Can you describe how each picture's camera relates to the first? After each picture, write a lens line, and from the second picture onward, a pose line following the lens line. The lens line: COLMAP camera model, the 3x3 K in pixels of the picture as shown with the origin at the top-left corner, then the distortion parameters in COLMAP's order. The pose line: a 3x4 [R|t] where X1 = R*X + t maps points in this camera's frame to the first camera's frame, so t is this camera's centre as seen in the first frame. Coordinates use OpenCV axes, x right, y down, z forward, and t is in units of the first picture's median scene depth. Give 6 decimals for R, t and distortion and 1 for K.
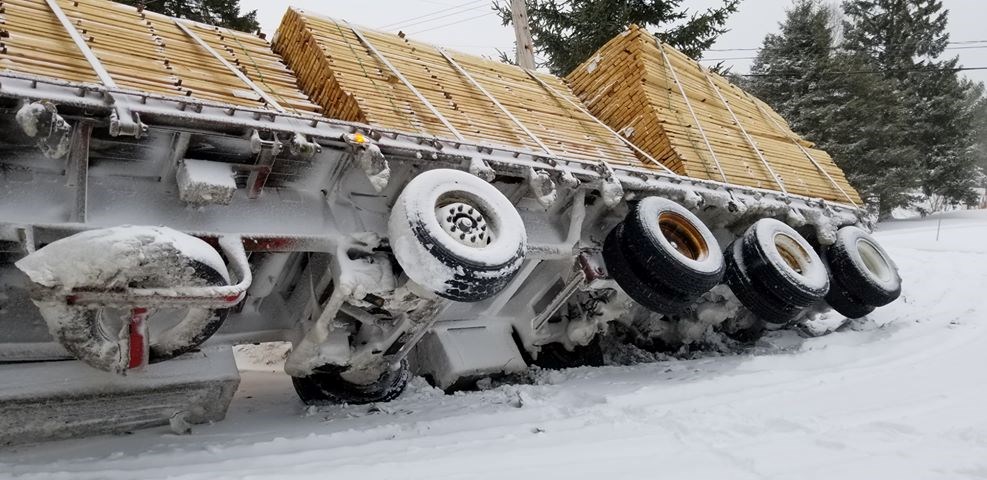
lens RADIAL K [[760.2, 0, 487.9], [0, 760.2, 237.2], [0, 0, 1]] dist [0.108258, -0.180457]
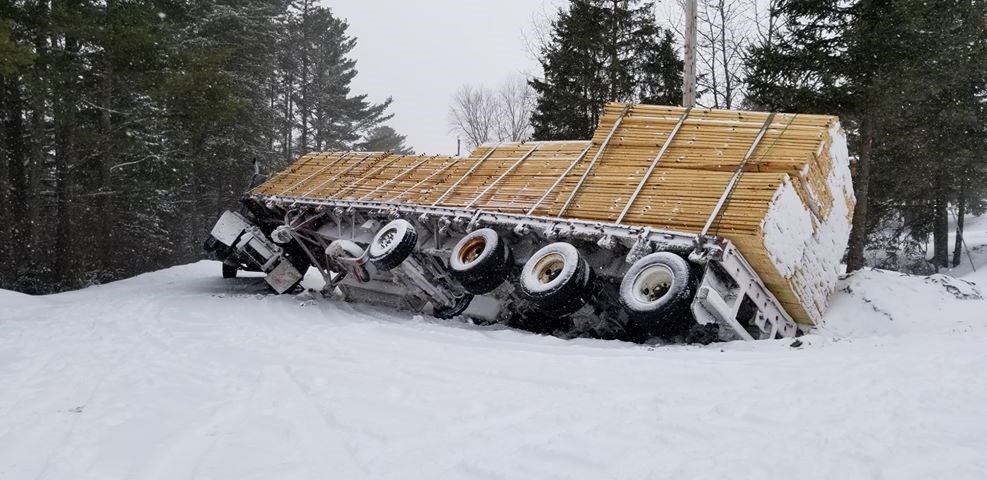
lens RADIAL K [[760.2, 0, 487.9], [0, 760.2, 237.2], [0, 0, 1]] dist [0.108258, -0.180457]
pose [[0.085032, 0.008470, -0.996342, 2.689516], [-0.033763, 0.999414, 0.005615, -0.059077], [0.995806, 0.033163, 0.085268, 1.162403]]
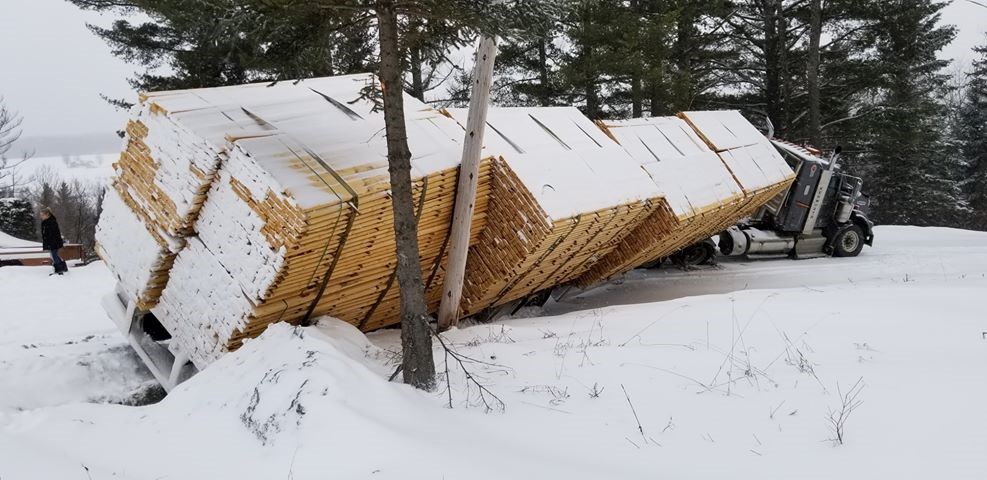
lens RADIAL K [[760.2, 0, 487.9], [0, 760.2, 237.2], [0, 0, 1]] dist [0.108258, -0.180457]
pose [[-0.966577, 0.031449, -0.254441, 0.550669], [0.002266, 0.993457, 0.114182, -0.283406], [0.256367, 0.109789, -0.960324, 3.762281]]
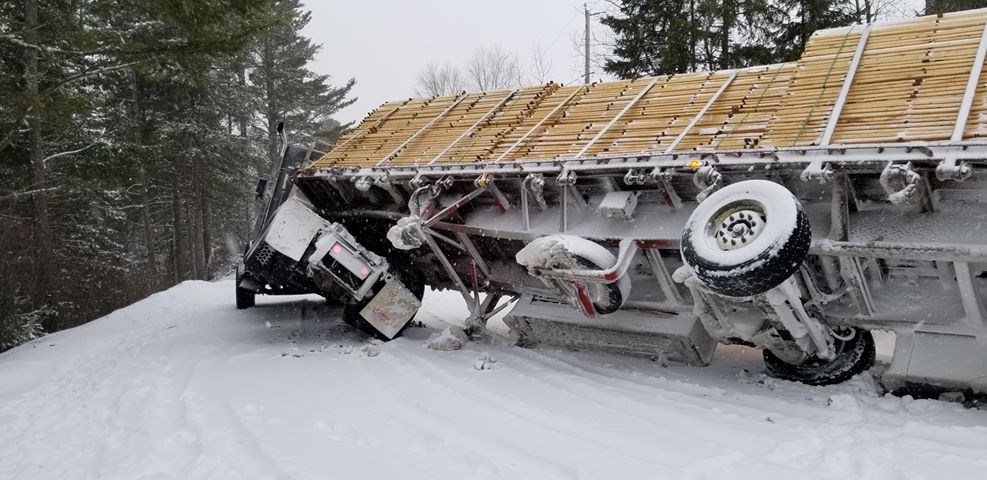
lens RADIAL K [[760.2, 0, 487.9], [0, 760.2, 237.2], [0, 0, 1]] dist [0.108258, -0.180457]
pose [[0.167369, 0.010394, -0.985840, 1.107647], [0.029020, 0.999459, 0.015465, -0.036175], [0.985467, -0.031197, 0.166976, 0.443251]]
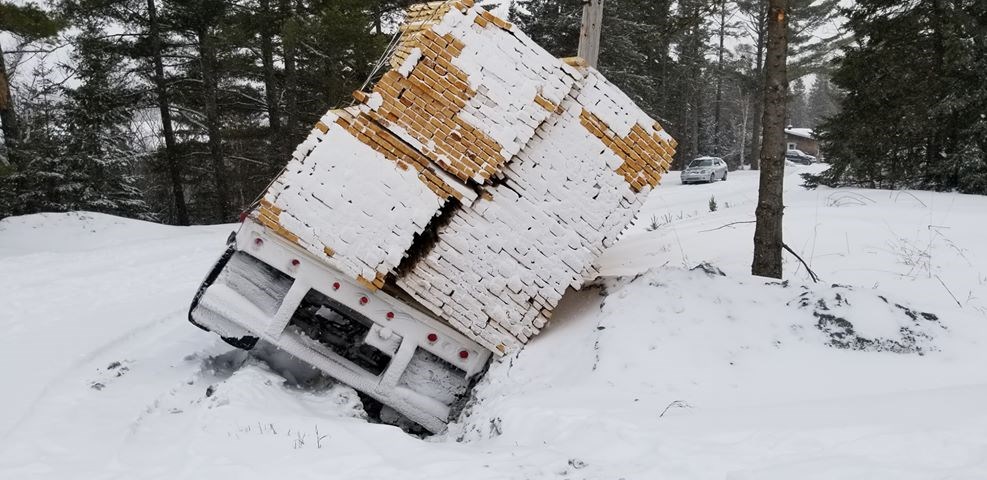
lens RADIAL K [[760.2, 0, 487.9], [0, 760.2, 237.2], [0, 0, 1]] dist [0.108258, -0.180457]
pose [[-0.556244, 0.105268, -0.824325, 1.709775], [-0.009570, 0.991067, 0.133019, -0.194846], [0.830964, 0.081879, -0.550268, 2.862362]]
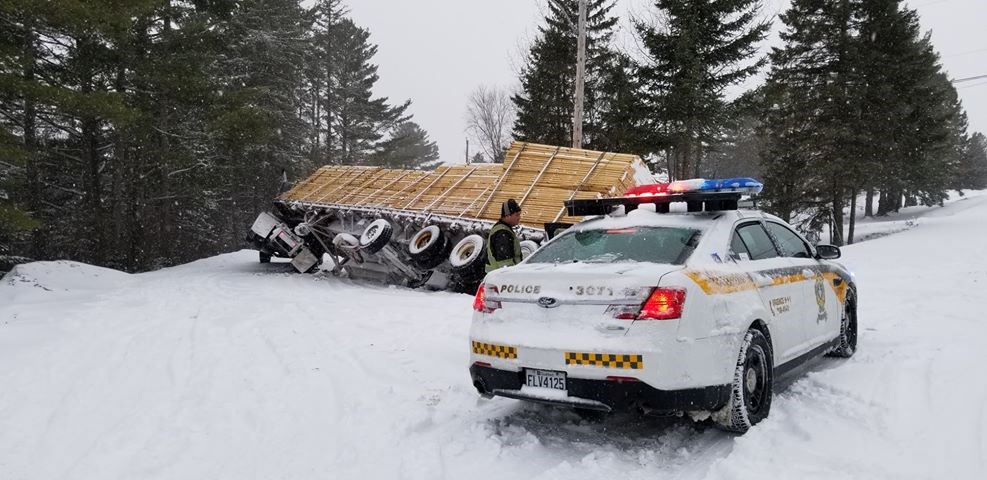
lens RADIAL K [[760.2, 0, 487.9], [0, 760.2, 237.2], [0, 0, 1]] dist [0.108258, -0.180457]
pose [[0.044676, 0.021182, -0.998777, 3.921057], [-0.026910, 0.999438, 0.019993, -0.096870], [0.998639, 0.025984, 0.045221, 1.458789]]
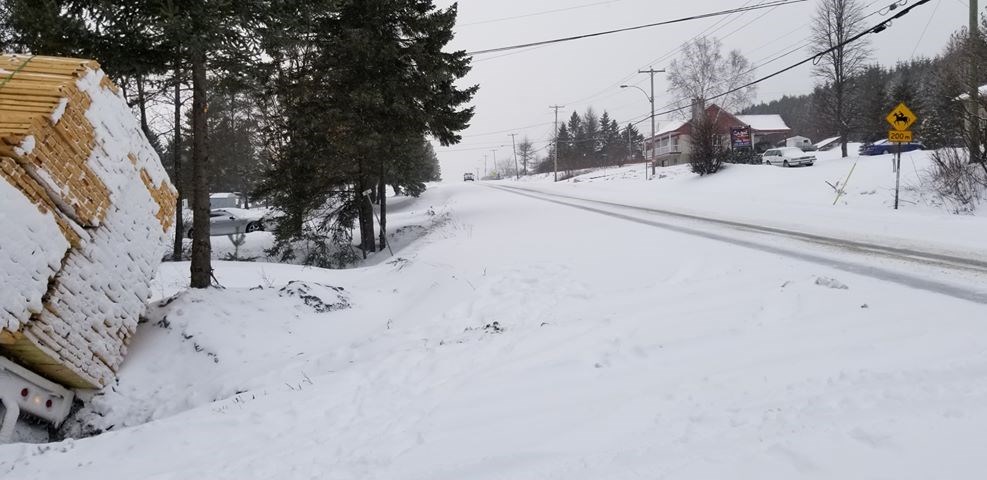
lens RADIAL K [[763.3, 0, 481.4], [0, 763.3, 234.9], [0, 0, 1]] dist [0.080747, -0.125074]
pose [[0.652871, -0.009765, -0.757407, 2.143835], [0.036024, 0.999186, 0.018169, -0.107045], [0.756612, -0.039147, 0.652691, 1.857401]]
